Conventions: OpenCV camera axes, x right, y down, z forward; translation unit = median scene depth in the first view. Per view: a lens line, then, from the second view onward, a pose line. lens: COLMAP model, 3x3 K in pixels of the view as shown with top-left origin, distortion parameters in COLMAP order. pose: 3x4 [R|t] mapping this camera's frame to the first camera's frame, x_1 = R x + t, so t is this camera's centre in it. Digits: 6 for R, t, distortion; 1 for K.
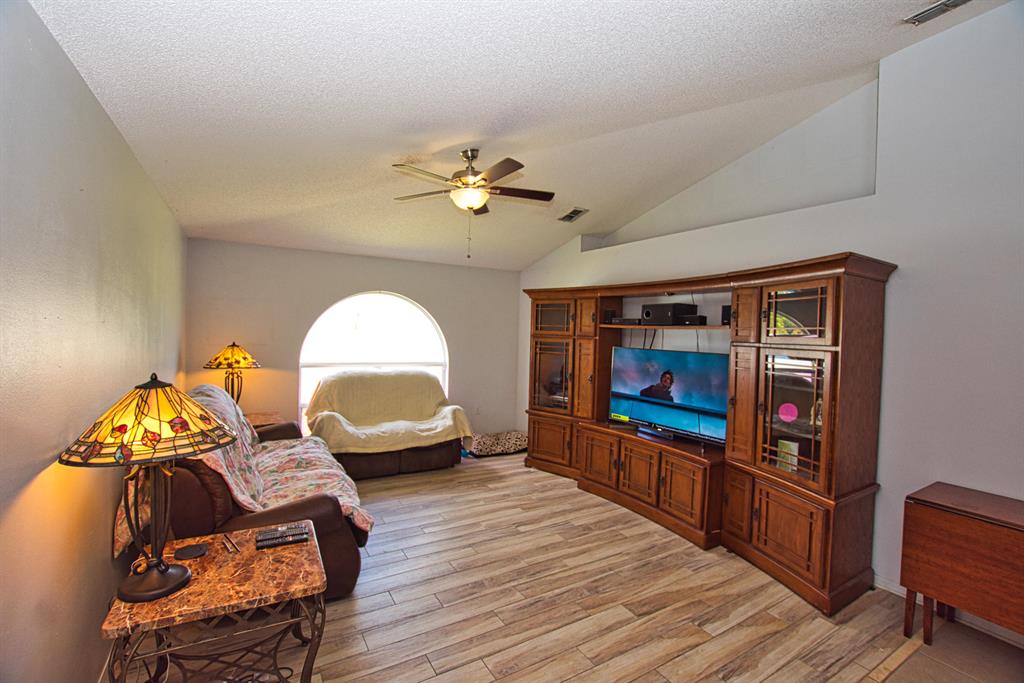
lens RADIAL K [[450.1, 0, 512.6], [0, 450.1, 339.4], [0, 0, 1]] dist [-0.032845, 0.004944]
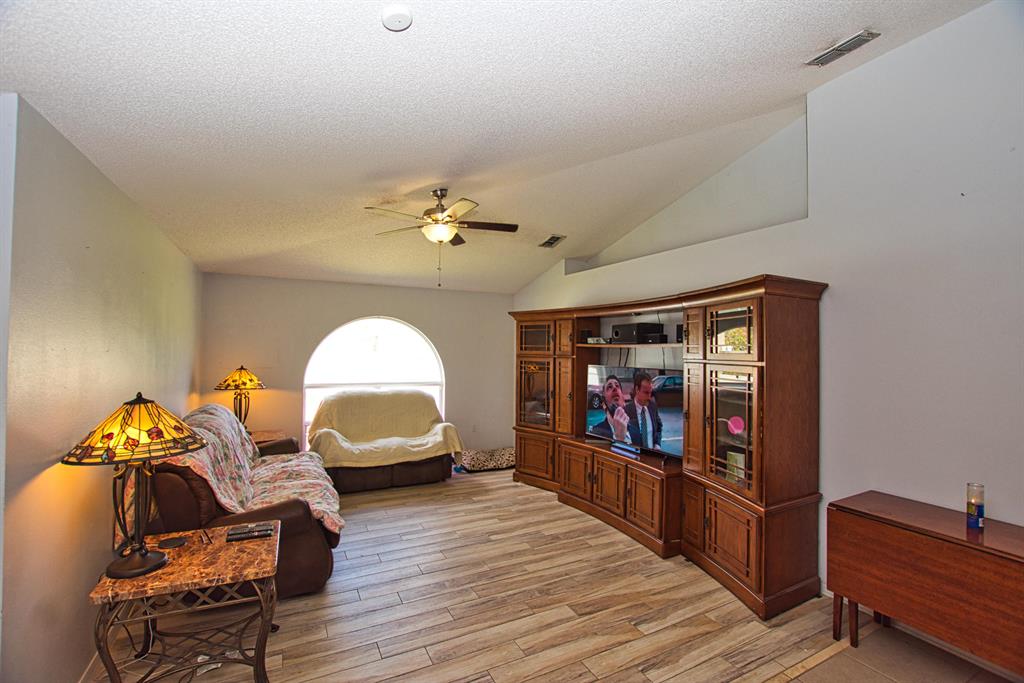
lens RADIAL K [[450.1, 0, 512.0], [0, 450.1, 339.3], [0, 0, 1]] dist [-0.032845, 0.004944]
pose [[0.998009, -0.018553, -0.060274, 0.153559], [0.015939, 0.998923, -0.043568, -0.000597], [0.061018, 0.042520, 0.997231, -0.088358]]
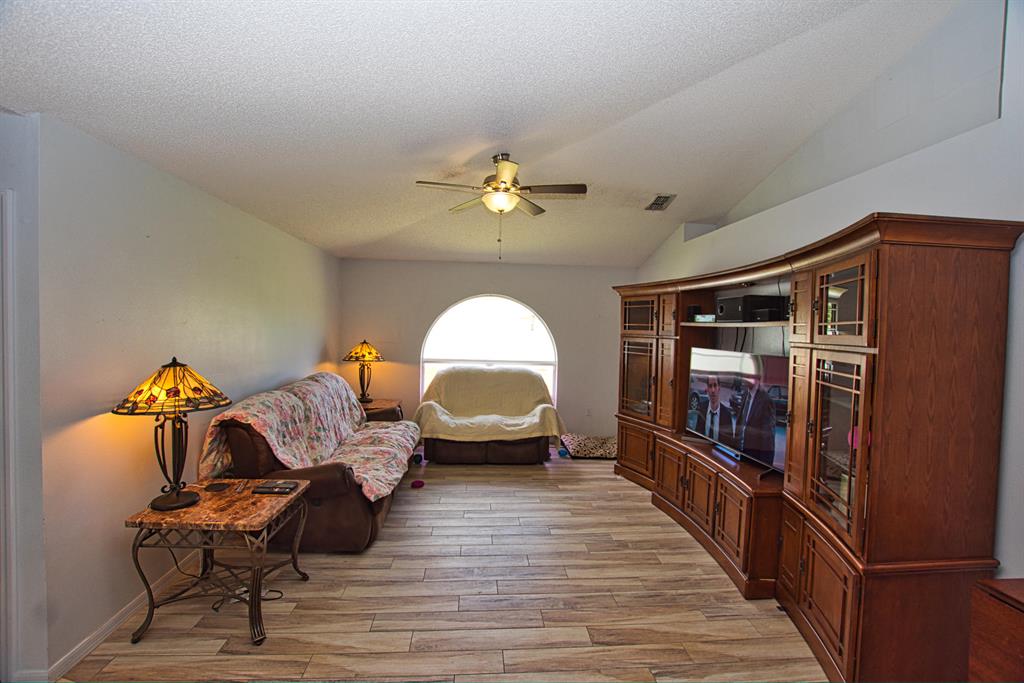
lens RADIAL K [[450.1, 0, 512.2], [0, 450.1, 339.5], [0, 0, 1]] dist [-0.032845, 0.004944]
pose [[0.895741, 0.005027, -0.444547, 0.415829], [-0.006929, 0.999972, -0.002654, 0.007197], [0.444521, 0.005458, 0.895752, 0.089757]]
